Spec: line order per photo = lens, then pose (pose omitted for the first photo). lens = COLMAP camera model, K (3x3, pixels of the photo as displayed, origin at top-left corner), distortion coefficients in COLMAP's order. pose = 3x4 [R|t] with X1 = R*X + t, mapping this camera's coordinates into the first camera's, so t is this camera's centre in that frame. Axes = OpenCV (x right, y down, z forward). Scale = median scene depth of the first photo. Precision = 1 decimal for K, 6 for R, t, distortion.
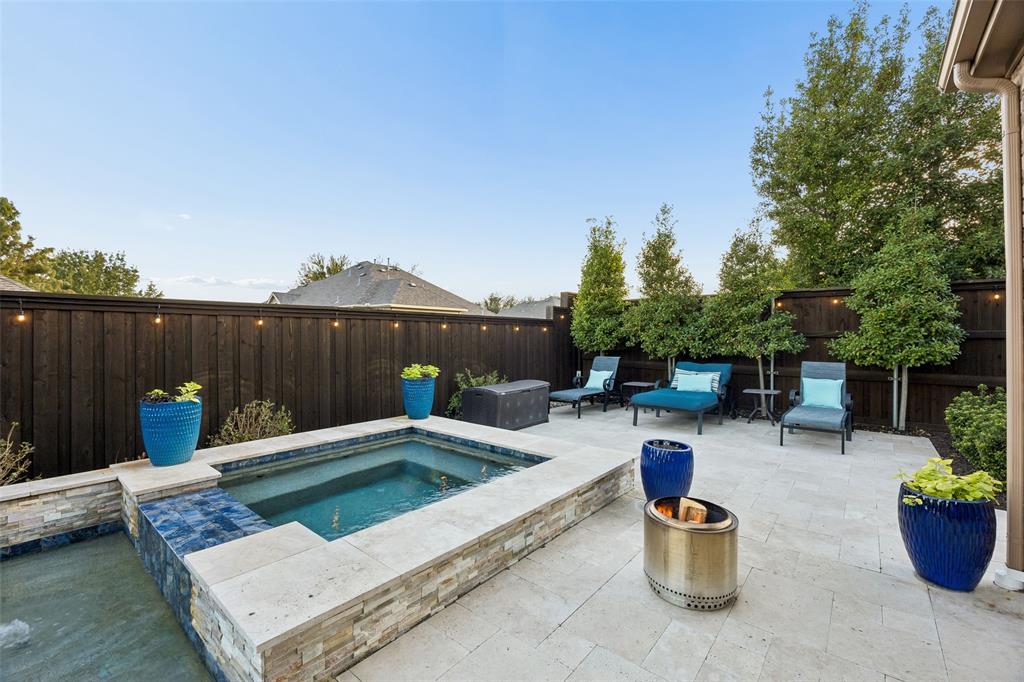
lens RADIAL K [[430.6, 0, 510.6], [0, 430.6, 338.9], [0, 0, 1]] dist [-0.010640, -0.000550]
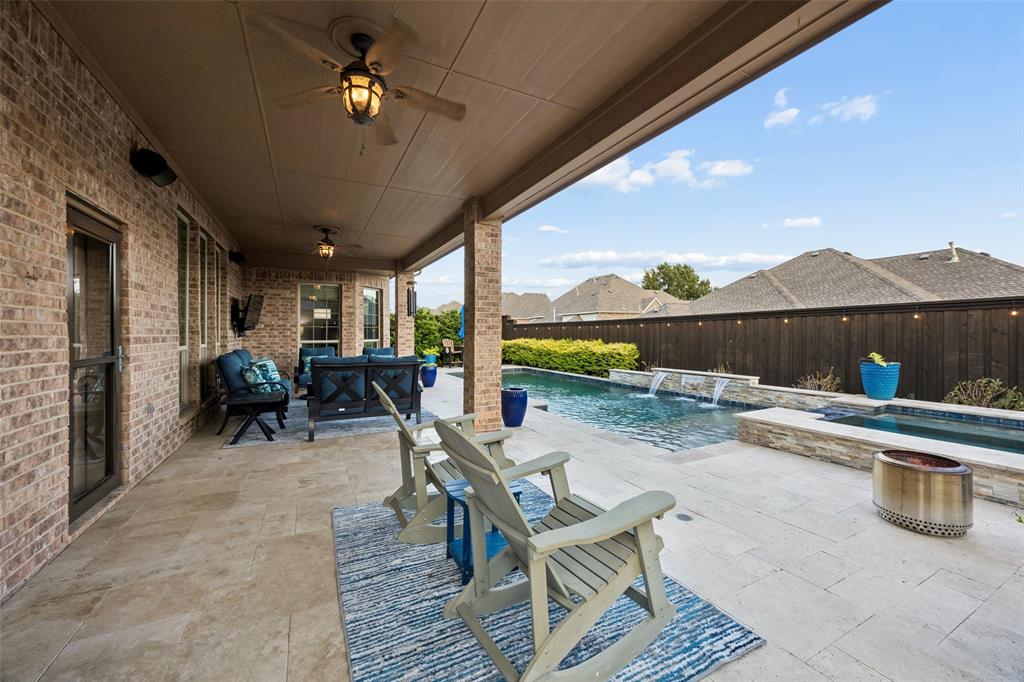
lens RADIAL K [[390.0, 0, 510.6], [0, 390.0, 335.1], [0, 0, 1]] dist [-0.010699, 0.000788]
pose [[-0.381561, 0.003813, -0.924336, 1.122559], [-0.000037, 0.999991, 0.004140, 0.020292], [0.924344, 0.001614, -0.381558, 0.193573]]
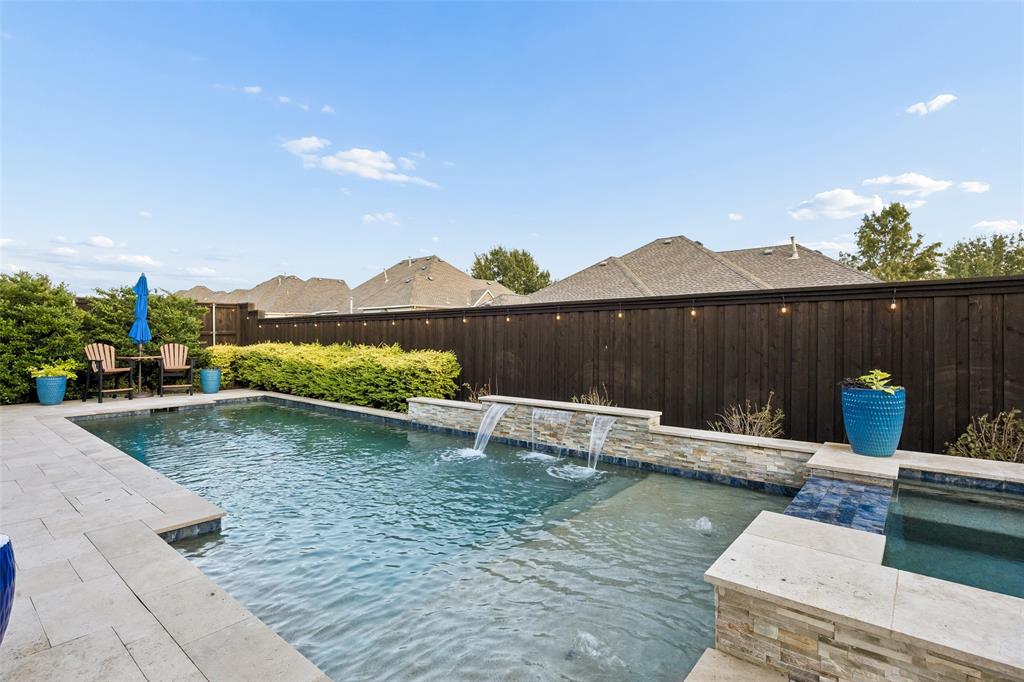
lens RADIAL K [[498.7, 0, 512.0], [0, 498.7, 339.4], [0, 0, 1]] dist [-0.006474, -0.001046]
pose [[0.012324, 0.006180, -0.999905, 0.272399], [-0.003854, 0.999974, 0.006133, 0.028705], [0.999917, 0.003778, 0.012347, 0.168922]]
